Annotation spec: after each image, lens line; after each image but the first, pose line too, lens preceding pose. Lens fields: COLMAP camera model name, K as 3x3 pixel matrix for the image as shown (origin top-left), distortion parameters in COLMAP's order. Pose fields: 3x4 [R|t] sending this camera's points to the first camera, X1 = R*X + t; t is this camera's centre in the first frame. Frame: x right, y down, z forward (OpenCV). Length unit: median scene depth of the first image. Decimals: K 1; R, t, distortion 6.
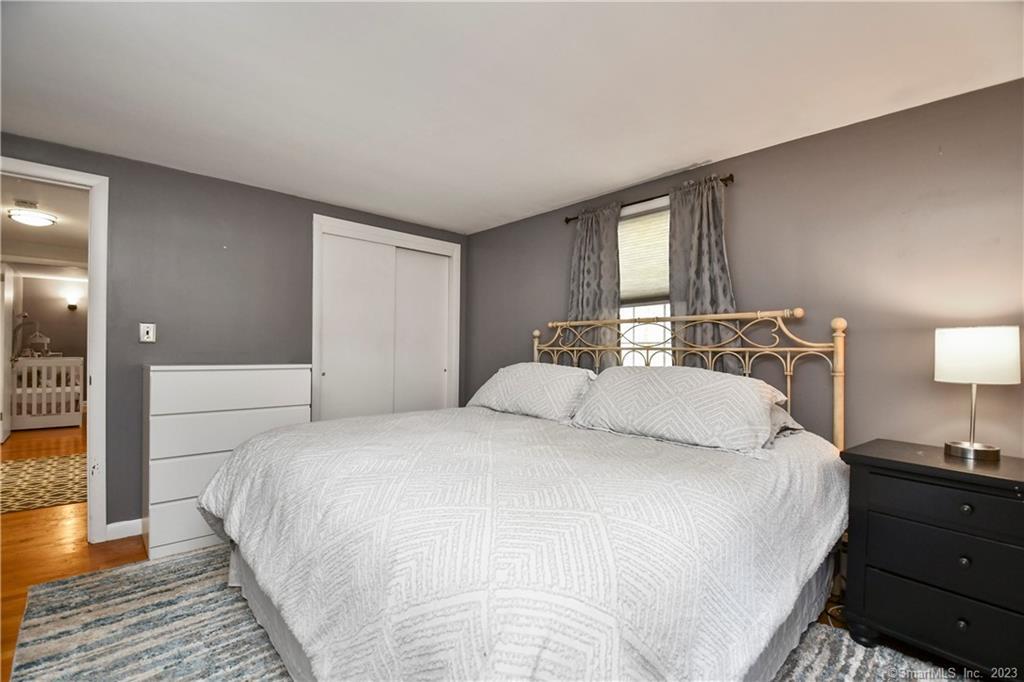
lens RADIAL K [[435.9, 0, 509.9], [0, 435.9, 350.5], [0, 0, 1]] dist [0.001123, -0.014164]
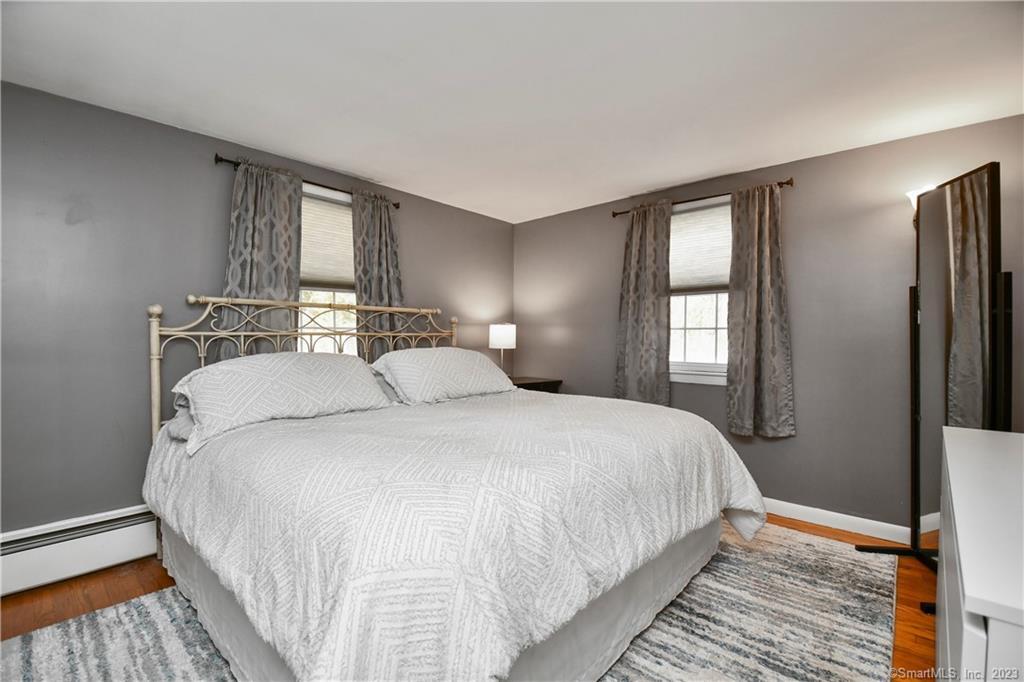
lens RADIAL K [[462.2, 0, 506.6], [0, 462.2, 346.1], [0, 0, 1]] dist [0.003441, -0.014861]
pose [[-0.080741, -0.029838, 0.996288, -0.778943], [0.001328, 0.999548, 0.030043, -0.007037], [-0.996734, 0.003749, -0.080664, 0.654504]]
